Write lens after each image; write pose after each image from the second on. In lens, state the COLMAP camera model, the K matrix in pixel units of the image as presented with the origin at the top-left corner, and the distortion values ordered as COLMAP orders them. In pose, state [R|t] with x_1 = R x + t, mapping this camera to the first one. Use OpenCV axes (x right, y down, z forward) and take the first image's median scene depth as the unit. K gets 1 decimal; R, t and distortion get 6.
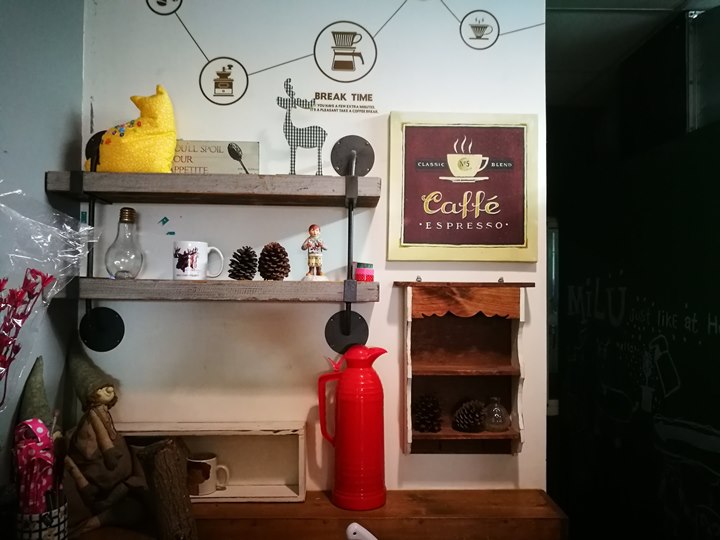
lens RADIAL K [[566.1, 0, 360.0], [0, 566.1, 270.0], [0, 0, 1]] dist [0.003785, 0.002739]
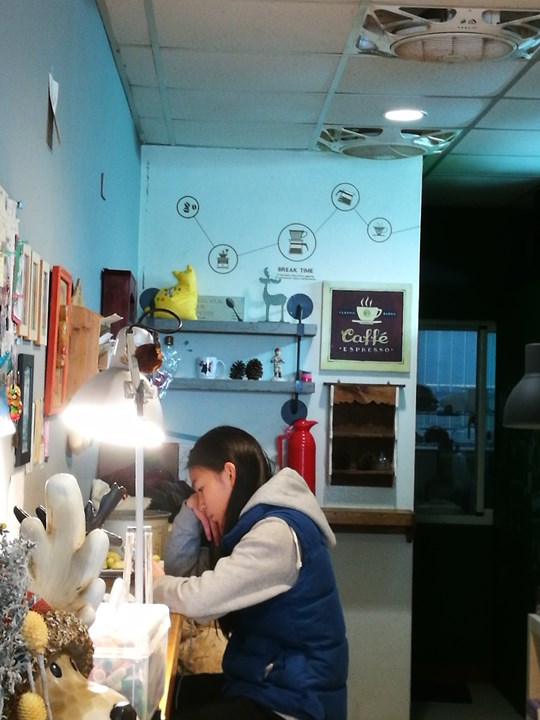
lens RADIAL K [[1468.8, 0, 270.0], [0, 1468.8, 360.0], [0, 0, 1]] dist [0.065827, 0.087562]
pose [[0.999784, 0.020625, 0.002525, -0.110786], [-0.020606, 0.999761, -0.007327, -0.010823], [-0.002675, 0.007274, 0.999970, -3.341753]]
